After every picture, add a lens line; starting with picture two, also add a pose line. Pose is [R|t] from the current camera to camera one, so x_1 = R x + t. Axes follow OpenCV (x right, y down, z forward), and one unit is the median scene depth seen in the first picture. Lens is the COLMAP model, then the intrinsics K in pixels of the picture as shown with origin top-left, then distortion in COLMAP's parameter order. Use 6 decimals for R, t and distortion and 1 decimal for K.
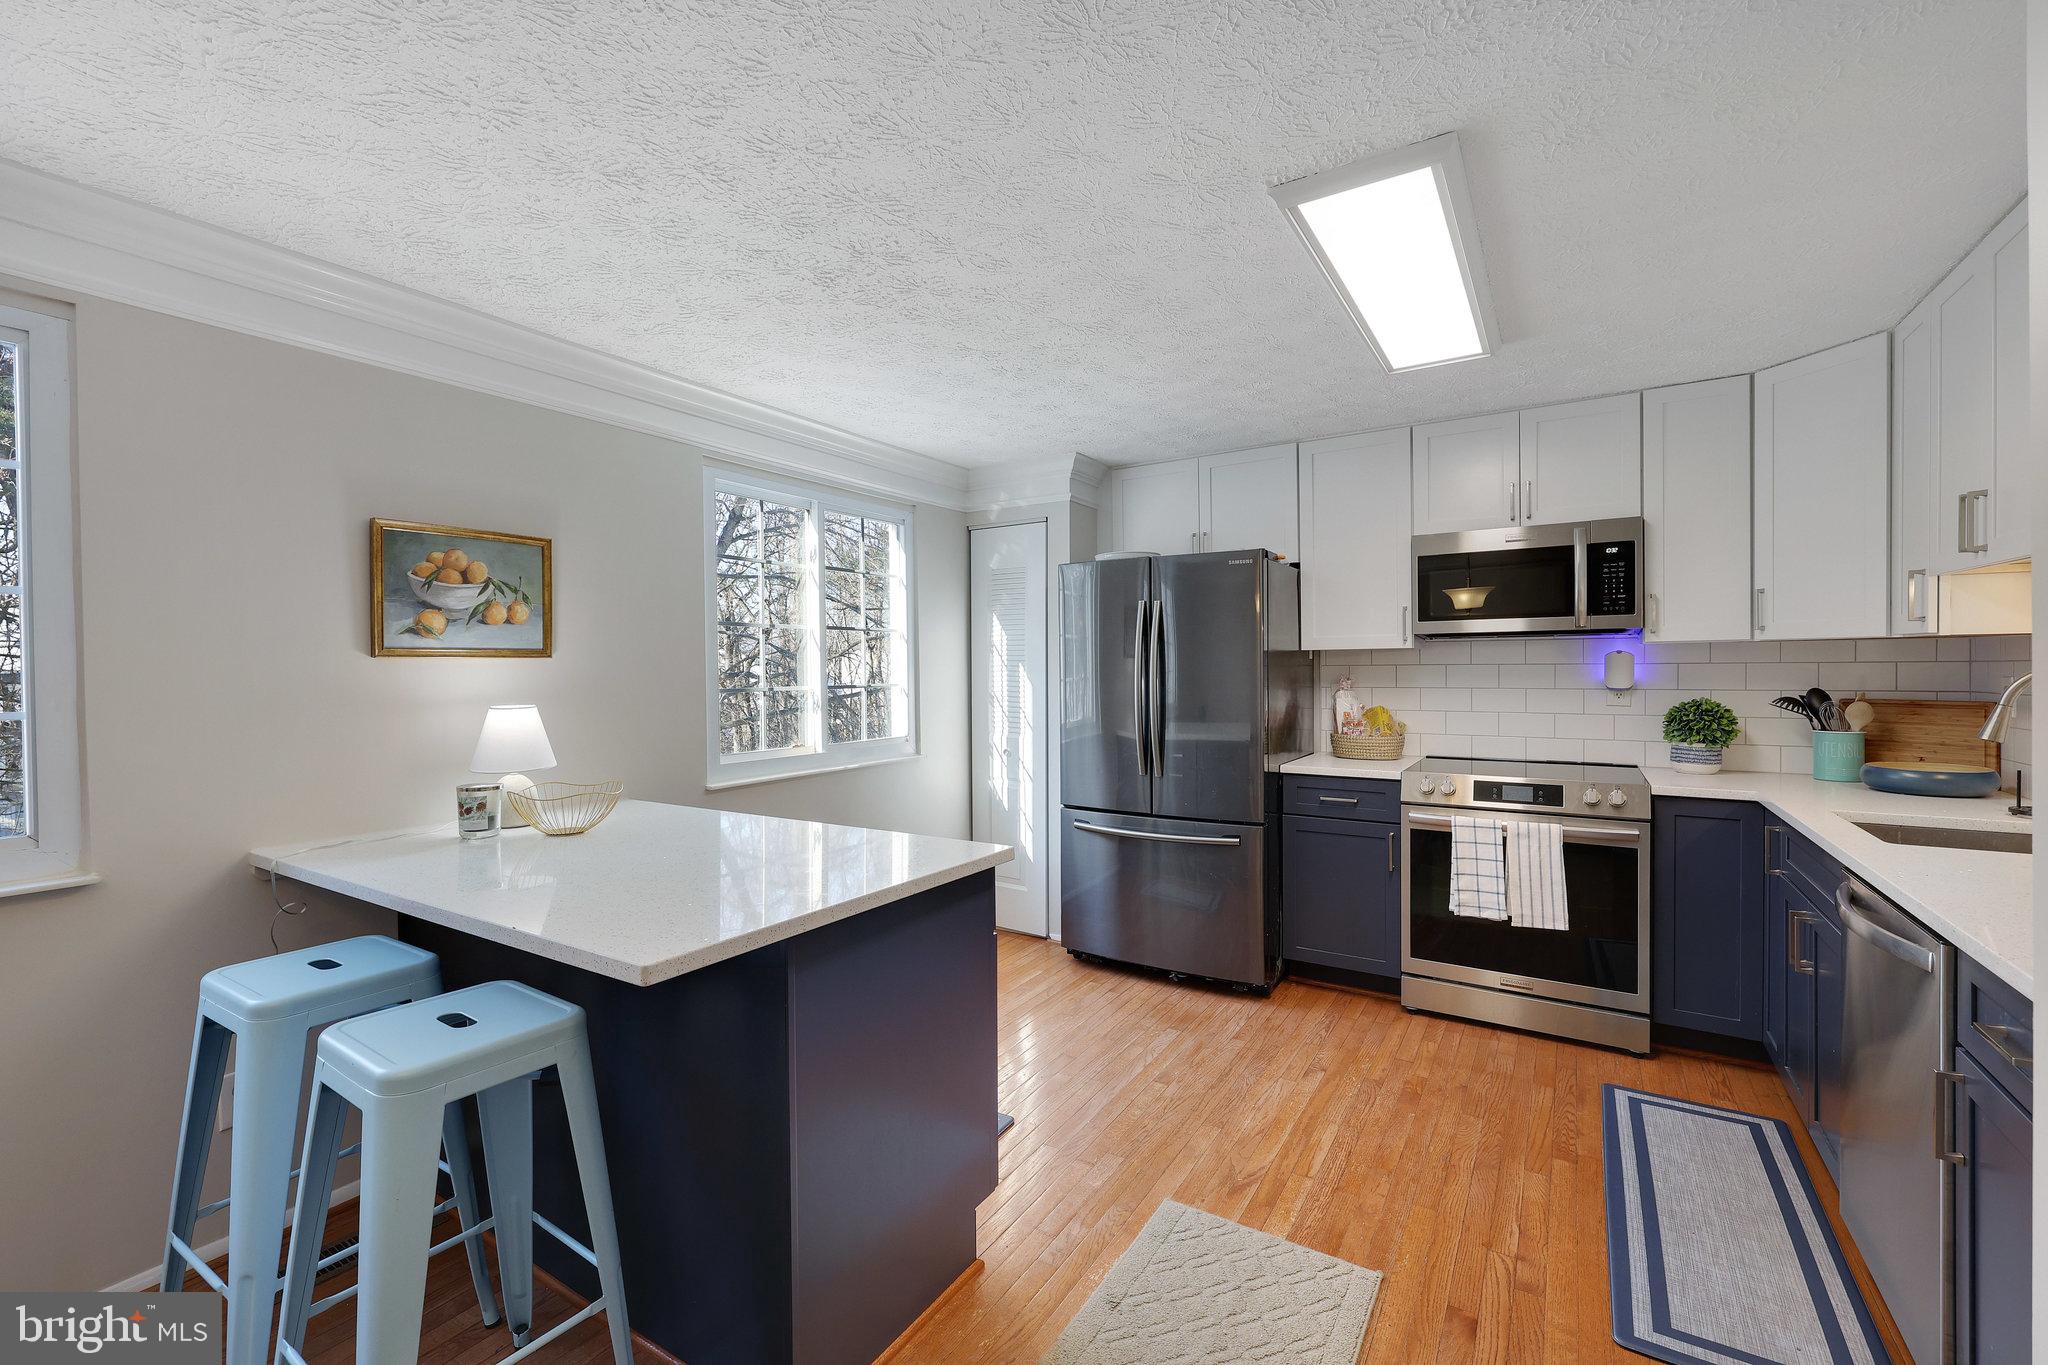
lens RADIAL K [[869.4, 0, 1019.5], [0, 869.4, 677.2], [0, 0, 1]] dist [-0.001688, -0.000236]
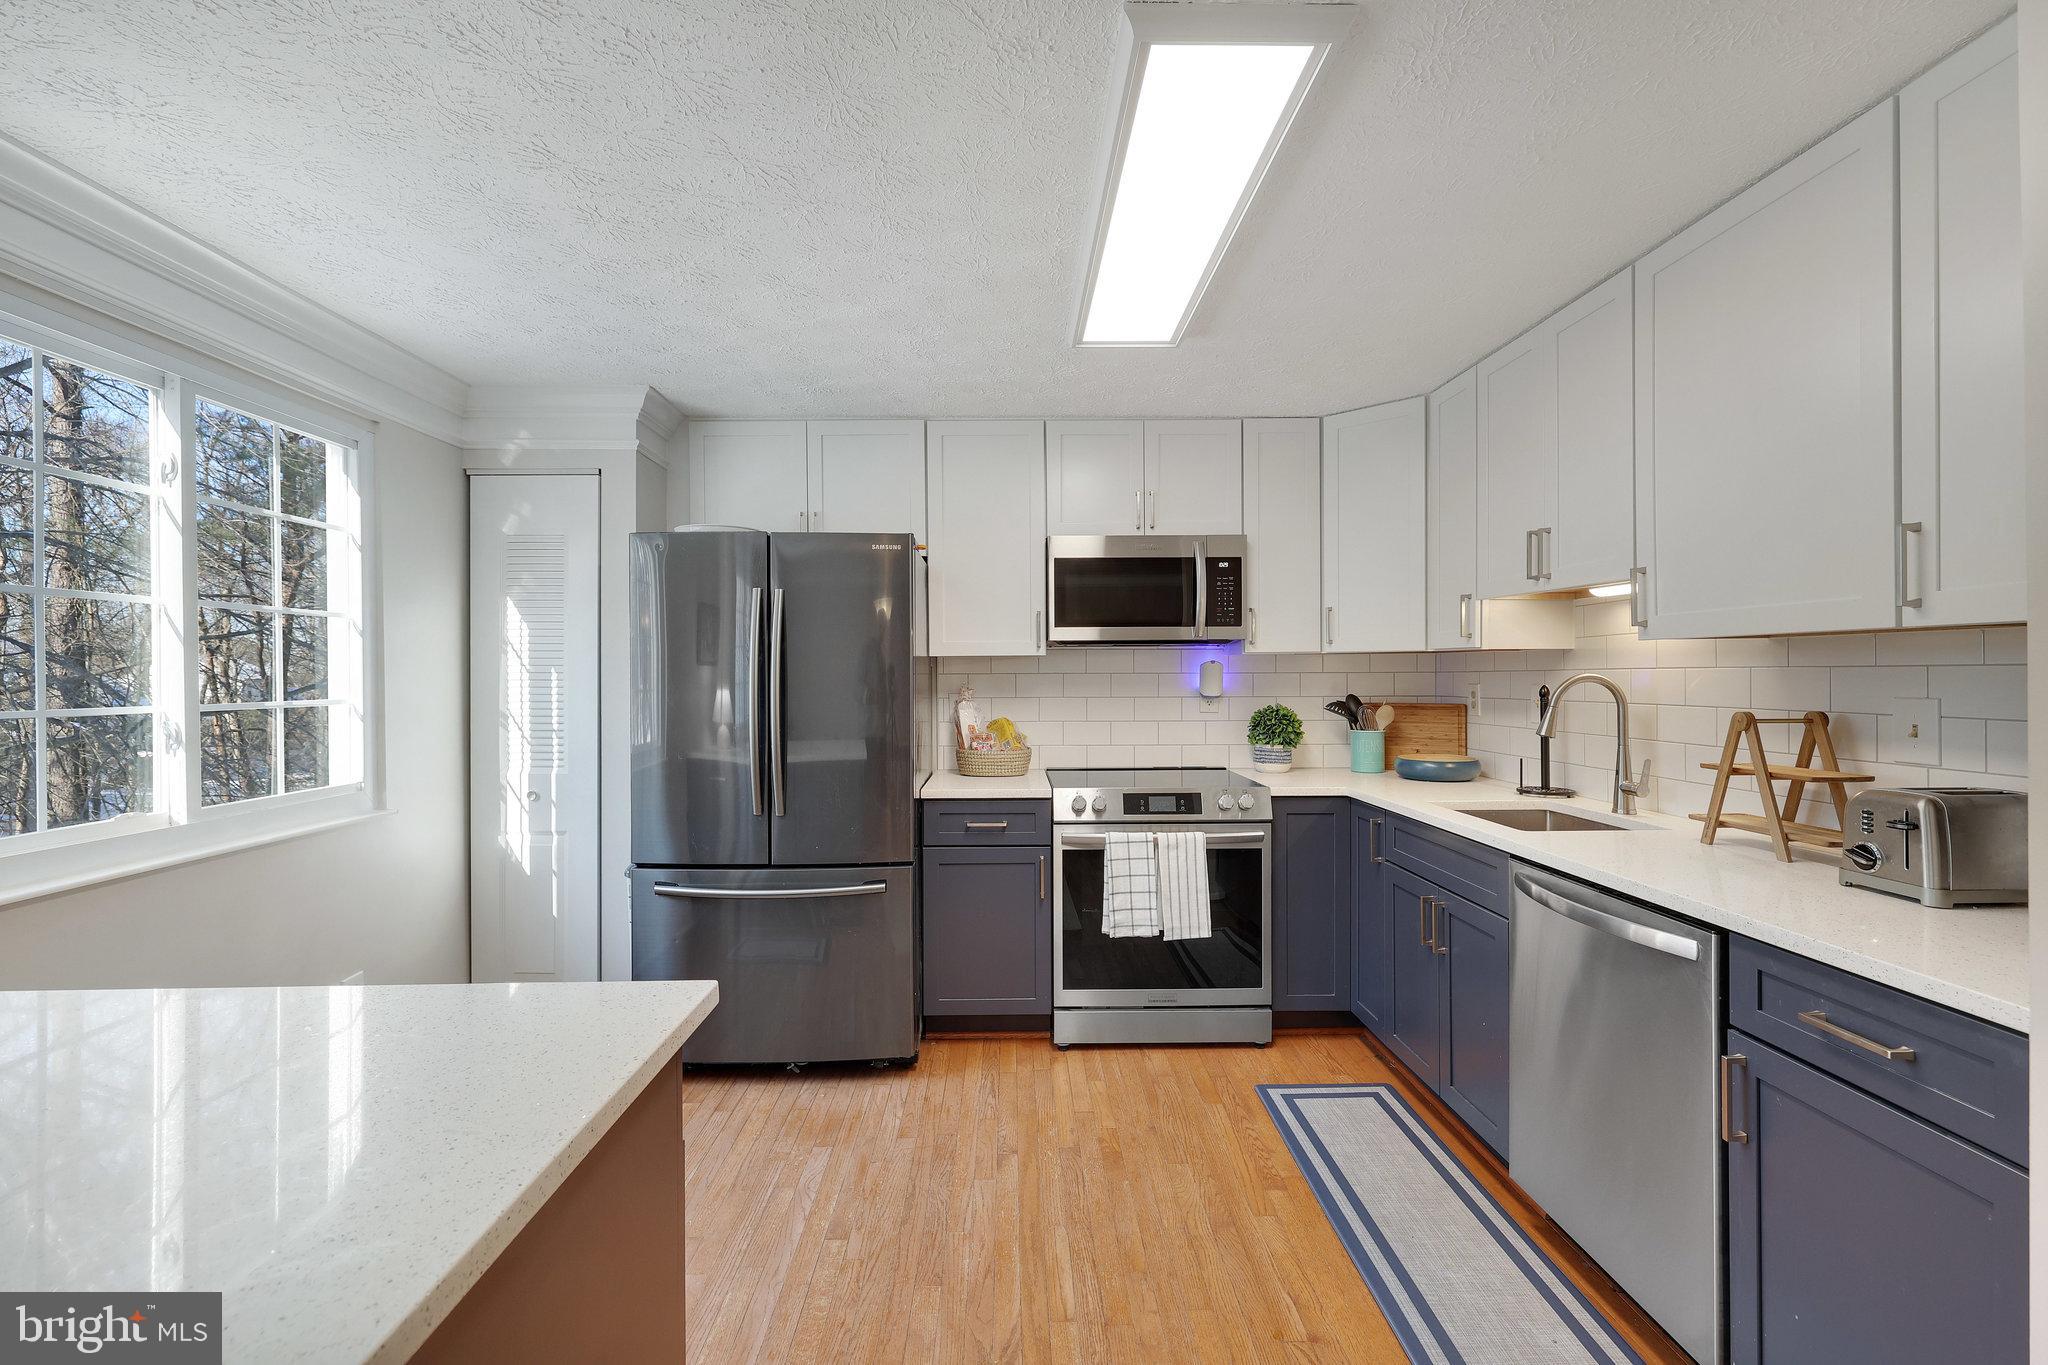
lens RADIAL K [[869.4, 0, 1028.6], [0, 869.4, 675.1], [0, 0, 1]] dist [-0.001688, -0.000236]
pose [[0.830287, 0.003762, 0.557323, -0.099300], [0.004382, 0.999902, -0.013278, 0.000529], [-0.557318, 0.013467, 0.830190, 0.255903]]
